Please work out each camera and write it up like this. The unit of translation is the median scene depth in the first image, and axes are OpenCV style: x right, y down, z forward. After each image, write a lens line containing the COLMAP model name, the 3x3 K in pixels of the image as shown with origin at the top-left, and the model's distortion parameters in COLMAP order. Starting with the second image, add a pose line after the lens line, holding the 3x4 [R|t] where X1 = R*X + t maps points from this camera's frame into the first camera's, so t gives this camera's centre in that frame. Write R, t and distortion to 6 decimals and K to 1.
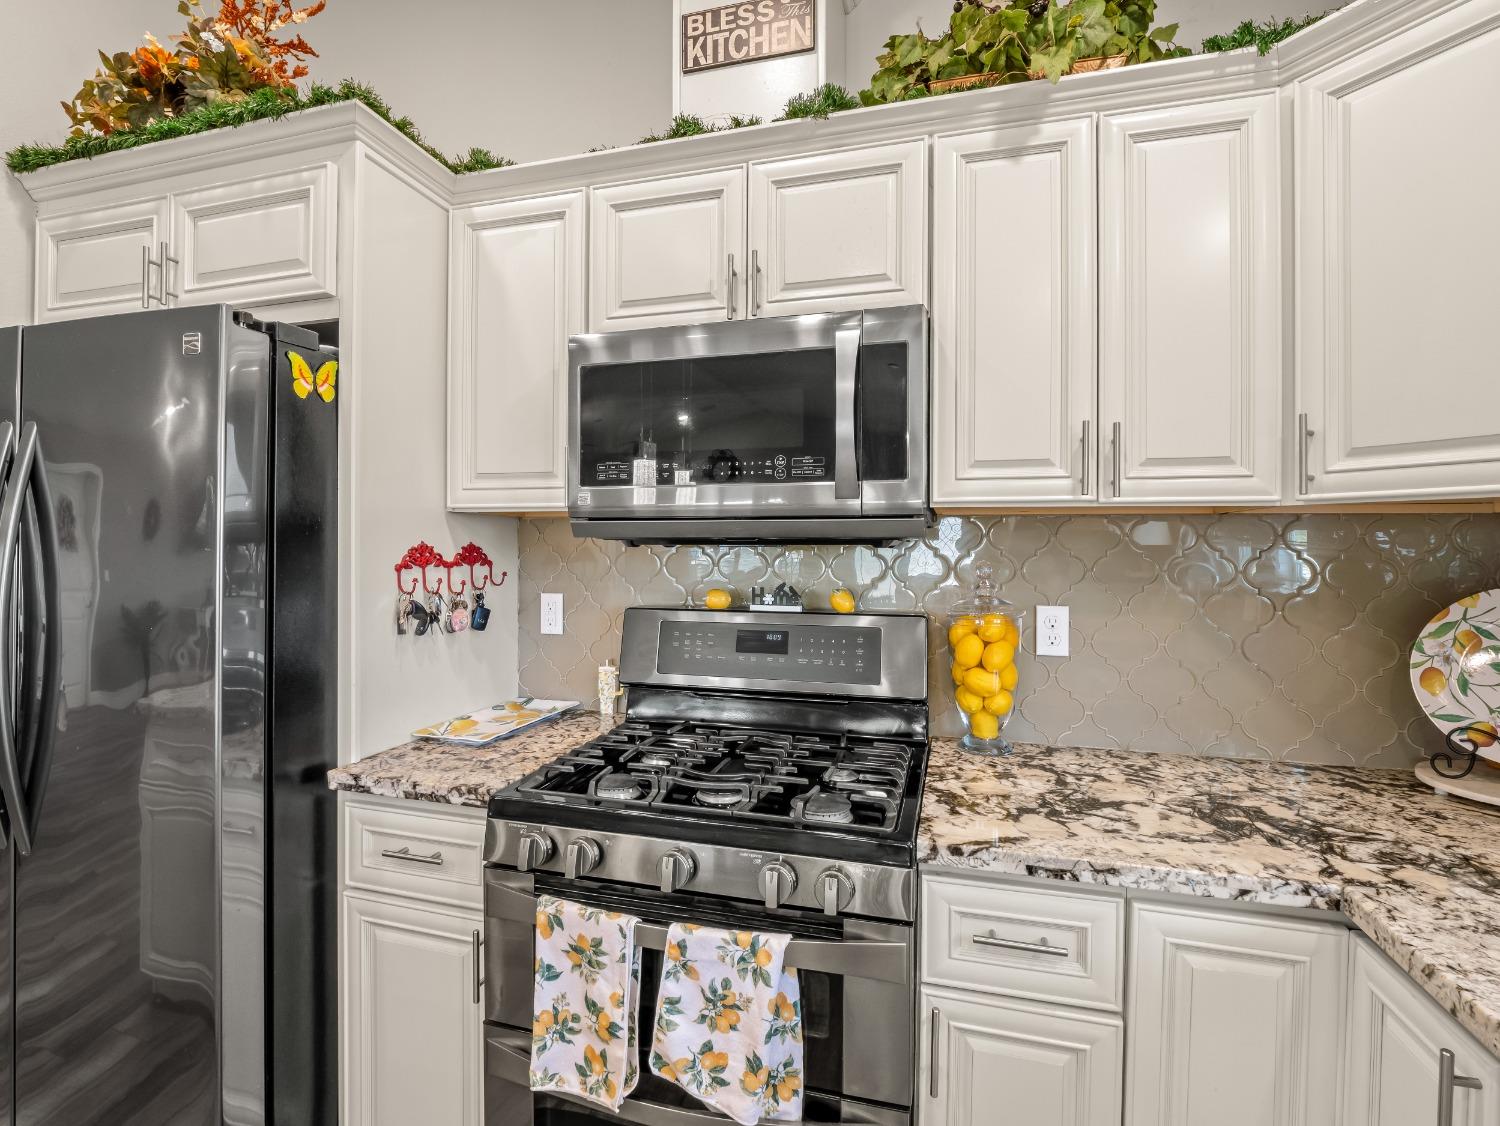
lens RADIAL K [[724.6, 0, 742.8], [0, 724.6, 550.0], [0, 0, 1]] dist [-0.002153, -0.011816]
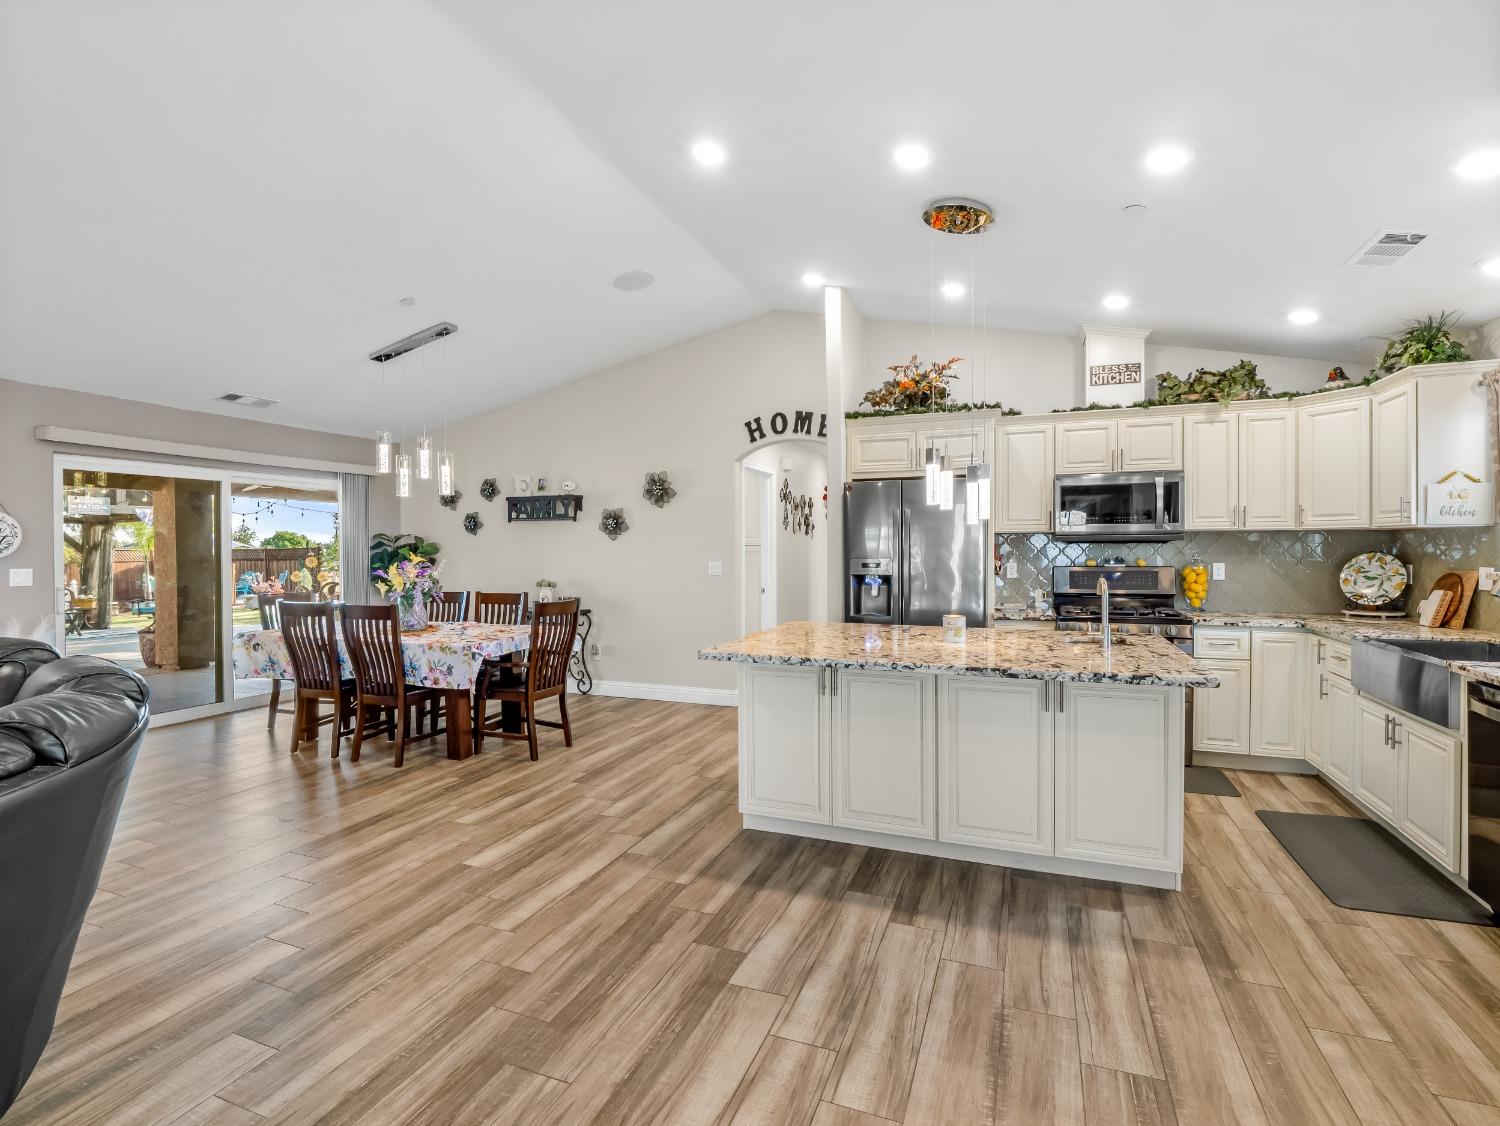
lens RADIAL K [[729.4, 0, 747.9], [0, 729.4, 559.6], [0, 0, 1]] dist [-0.001225, -0.010867]
pose [[0.996680, -0.011891, -0.080549, -1.421343], [0.013218, 0.999785, 0.015964, -0.008607], [0.080342, -0.016975, 0.996623, -2.401301]]
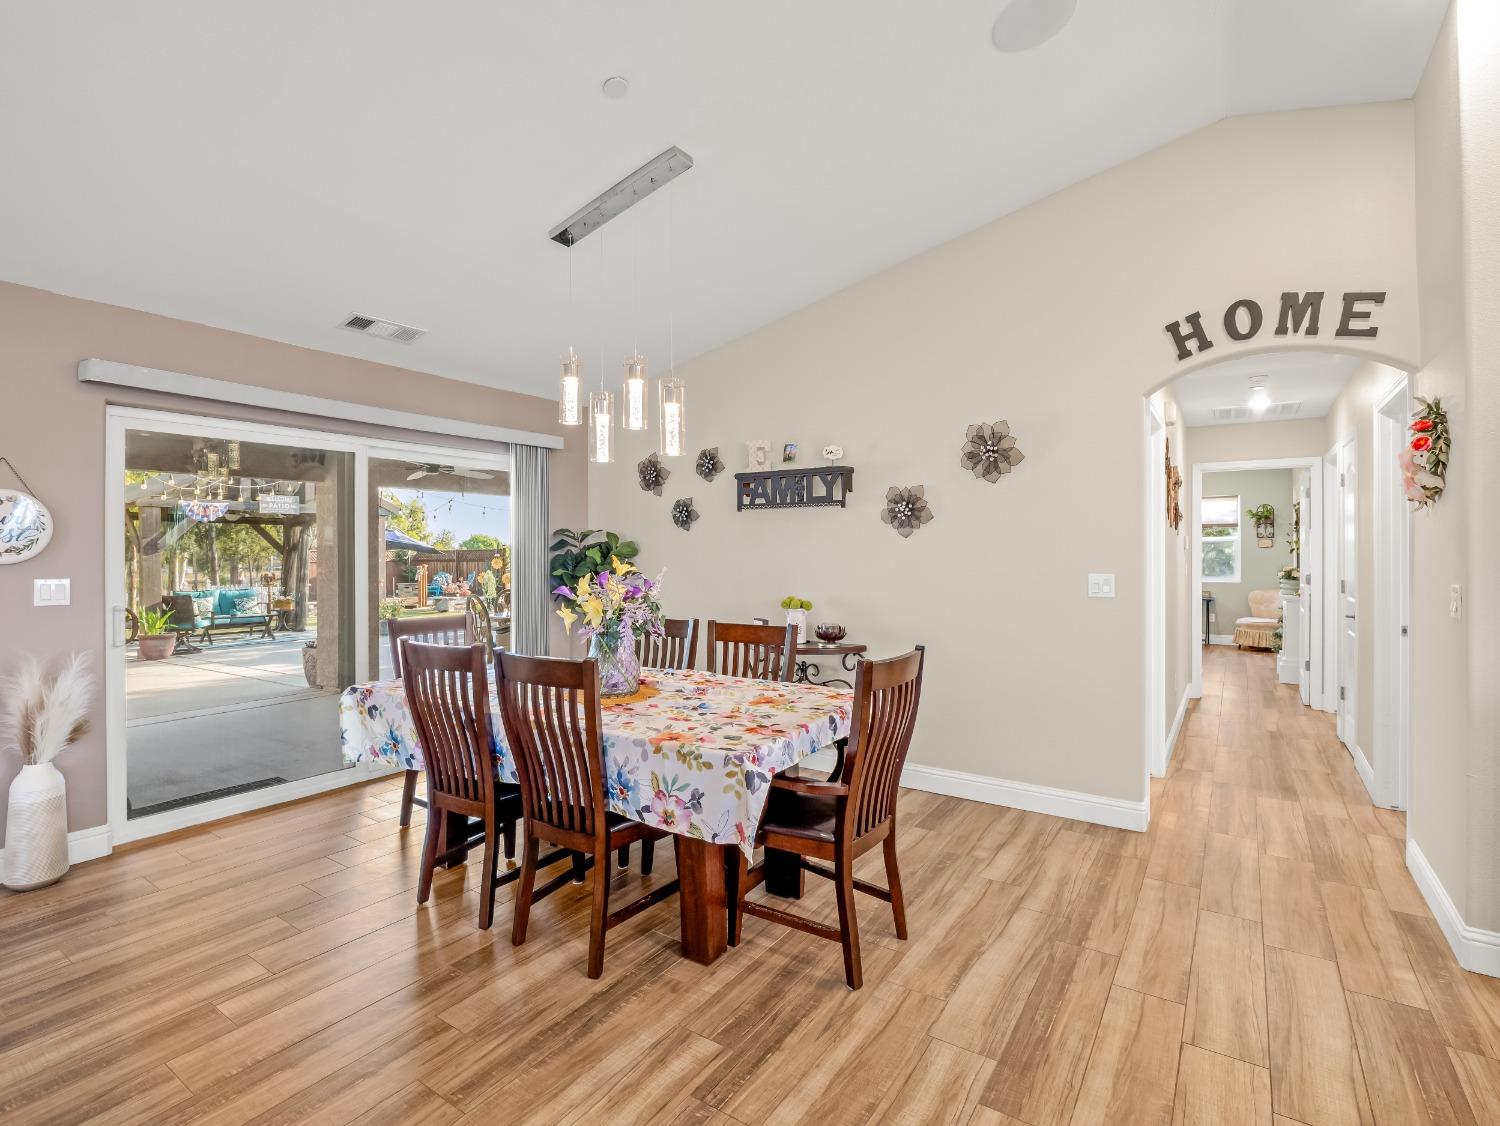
lens RADIAL K [[724.6, 0, 742.8], [0, 724.6, 550.0], [0, 0, 1]] dist [-0.002153, -0.011816]
pose [[0.954906, -0.011753, -0.296675, -2.401195], [0.011517, 0.999930, -0.002541, -0.015447], [0.296684, -0.000991, 0.954975, -0.814669]]
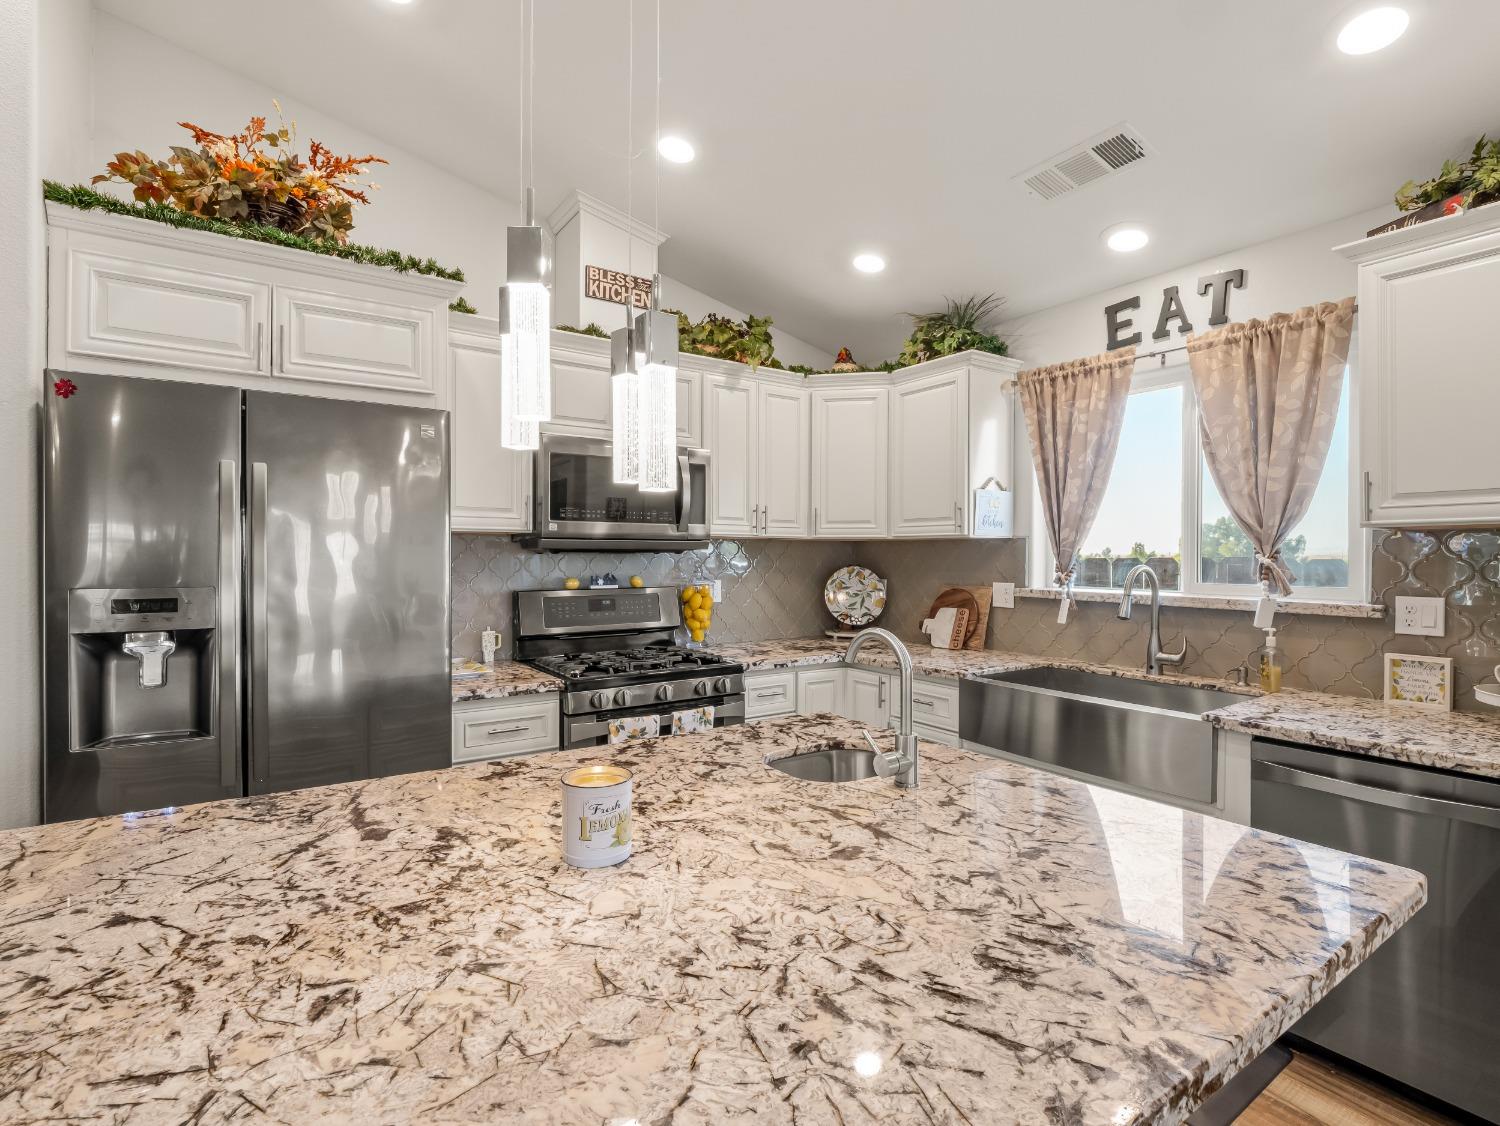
lens RADIAL K [[729.4, 0, 747.9], [0, 729.4, 559.6], [0, 0, 1]] dist [-0.001225, -0.010867]
pose [[0.635247, -0.009411, 0.772251, -1.422438], [0.001118, 0.999936, 0.011266, -0.011000], [-0.772308, -0.006293, 0.635217, -0.565070]]
